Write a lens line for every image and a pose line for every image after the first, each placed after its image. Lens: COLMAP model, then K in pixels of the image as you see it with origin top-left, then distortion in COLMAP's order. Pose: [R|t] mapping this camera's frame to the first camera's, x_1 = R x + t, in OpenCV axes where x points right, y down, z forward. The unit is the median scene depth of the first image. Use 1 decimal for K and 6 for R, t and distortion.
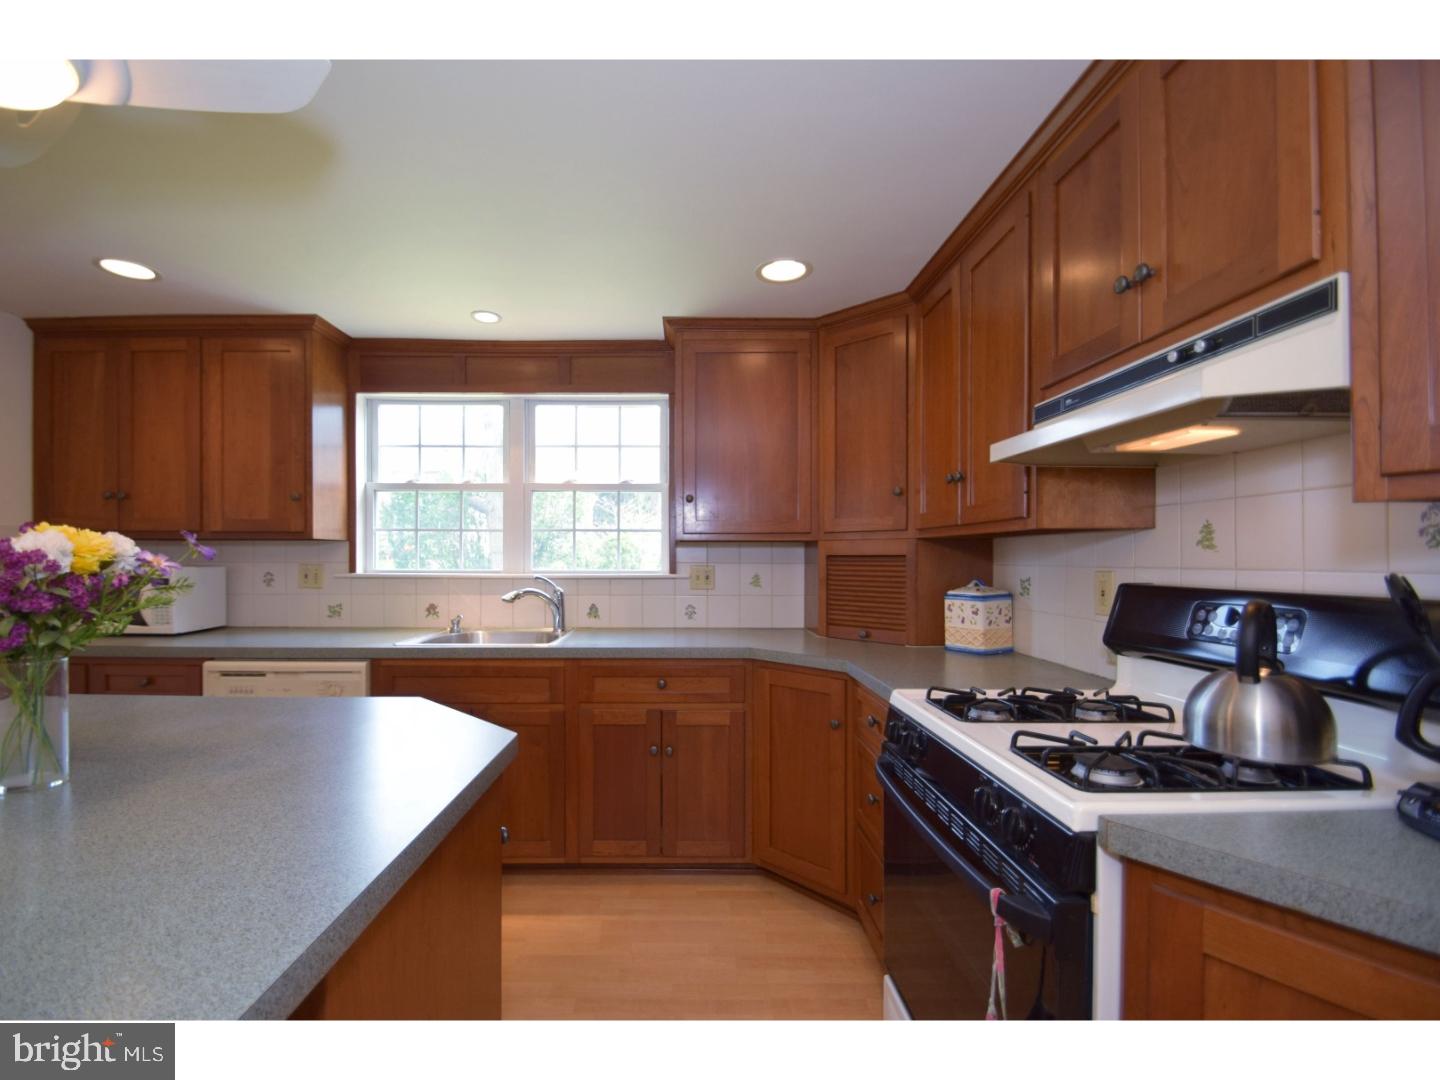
lens RADIAL K [[655.3, 0, 695.9], [0, 655.3, 552.6], [0, 0, 1]] dist [-0.004431, -0.004764]
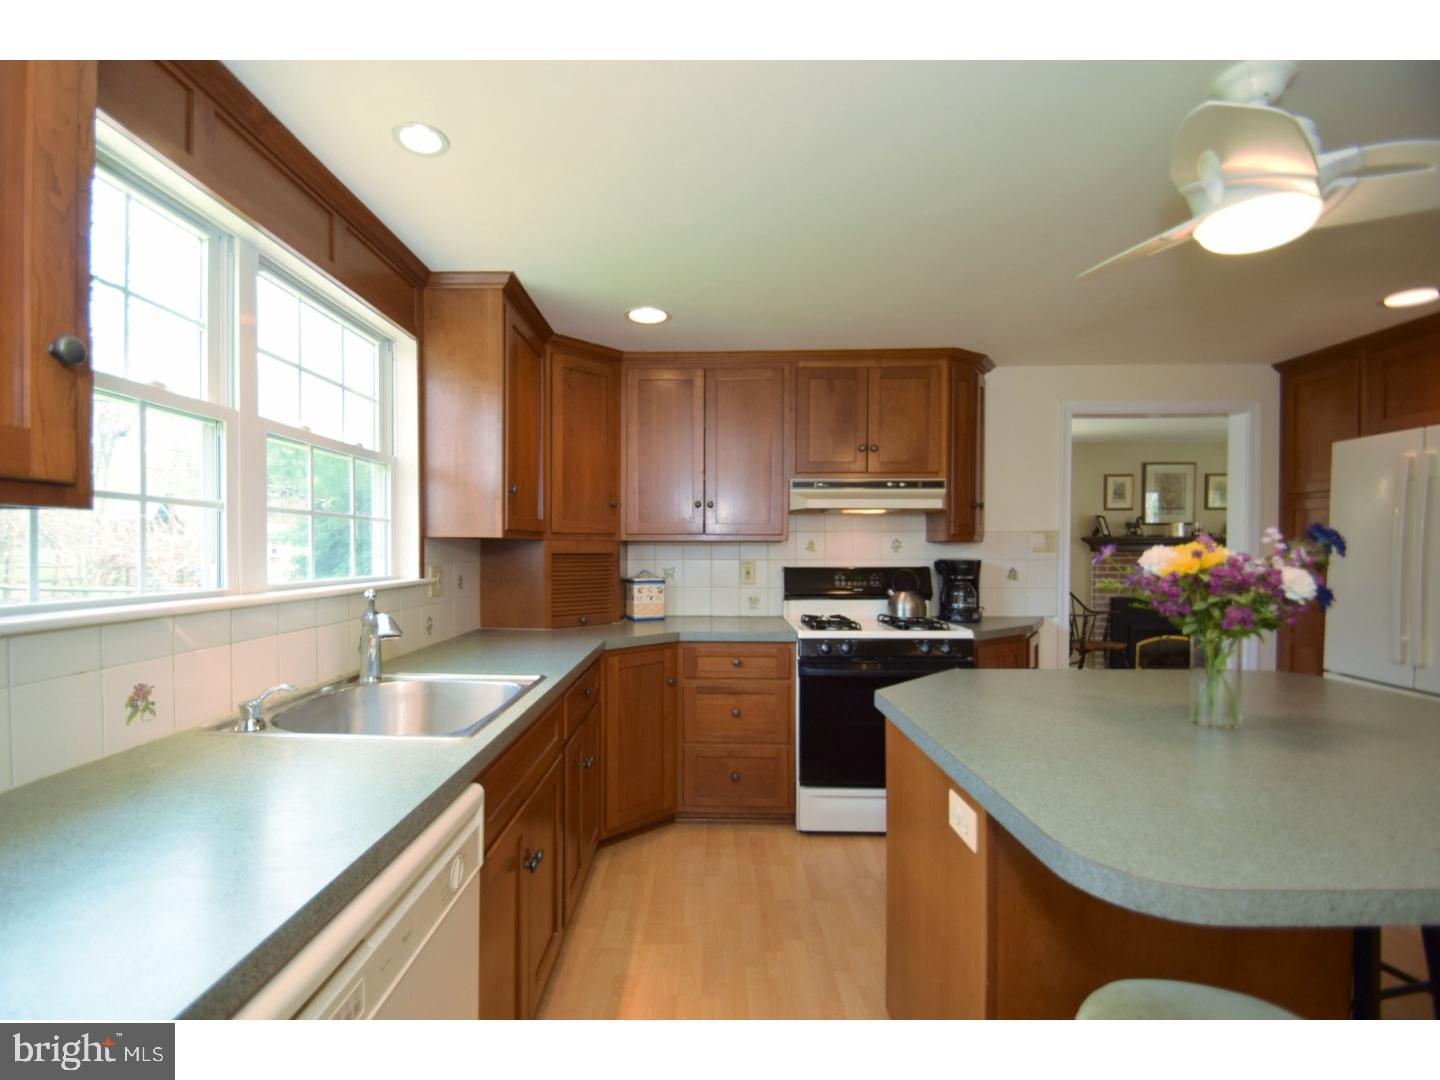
lens RADIAL K [[655.3, 0, 665.2], [0, 655.3, 555.4], [0, 0, 1]] dist [-0.004431, -0.004764]
pose [[0.035800, -0.008807, 0.999320, -0.913683], [-0.006185, 0.999940, 0.009034, -0.004317], [-0.999340, -0.006504, 0.035743, 0.796818]]
